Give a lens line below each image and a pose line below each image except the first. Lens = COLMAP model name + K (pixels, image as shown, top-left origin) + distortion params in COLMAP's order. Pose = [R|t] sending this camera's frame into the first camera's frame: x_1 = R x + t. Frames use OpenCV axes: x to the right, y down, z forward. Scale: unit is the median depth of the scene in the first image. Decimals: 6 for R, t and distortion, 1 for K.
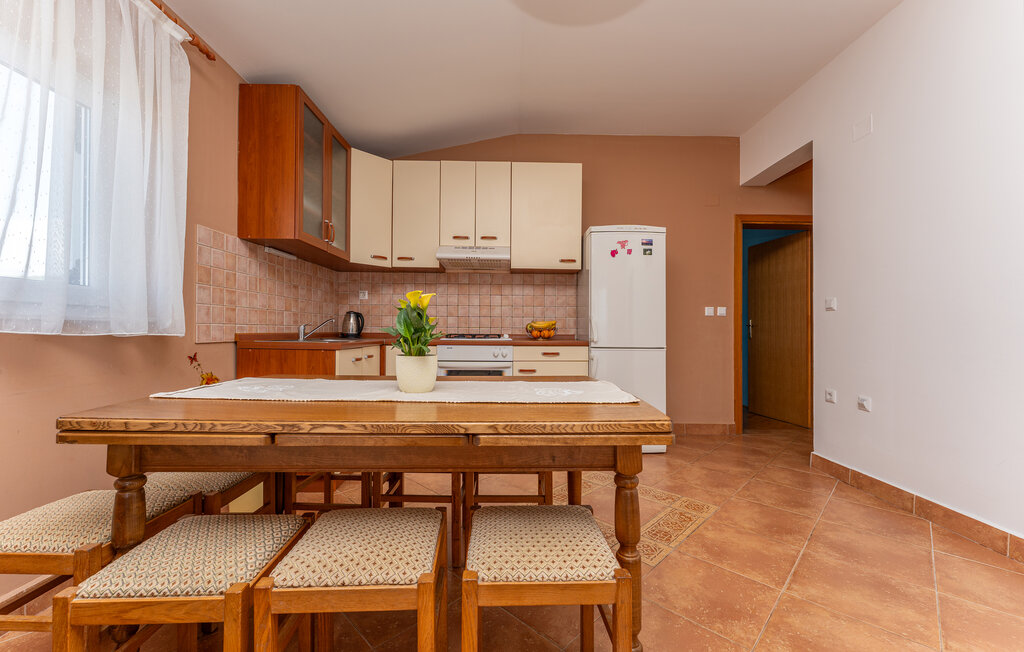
lens RADIAL K [[411.0, 0, 506.6], [0, 411.0, 326.5], [0, 0, 1]] dist [-0.000712, -0.000279]
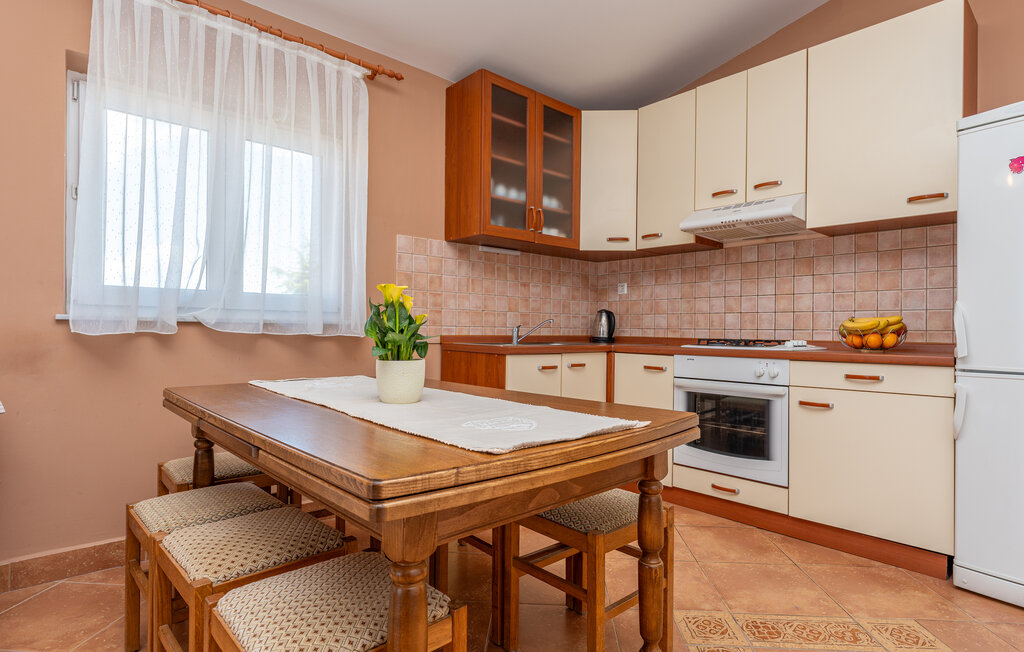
lens RADIAL K [[539.3, 0, 531.0], [0, 539.3, 328.7], [0, 0, 1]] dist [0.001358, 0.000057]
pose [[0.657097, -0.002928, -0.753801, 0.352124], [0.000477, 0.999994, -0.003468, 0.004119], [0.753806, 0.001919, 0.657094, 0.205371]]
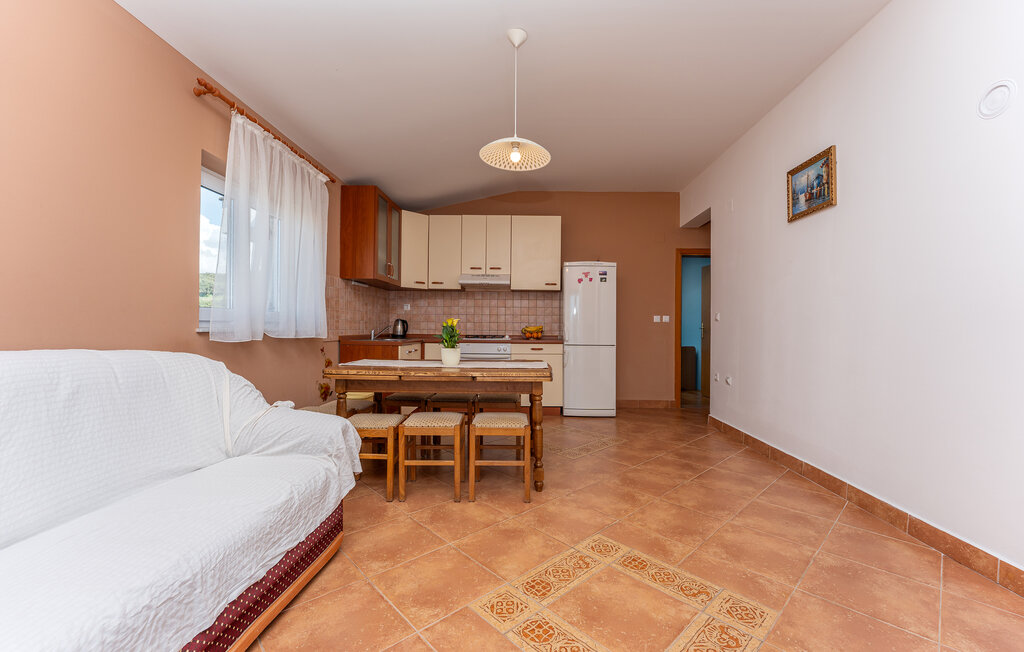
lens RADIAL K [[442.0, 0, 537.1], [0, 442.0, 323.9], [0, 0, 1]] dist [-0.000523, -0.000070]
pose [[0.999927, 0.003462, 0.011591, 0.089083], [-0.003495, 0.999990, 0.002827, -0.027739], [-0.011581, -0.002867, 0.999929, -0.574764]]
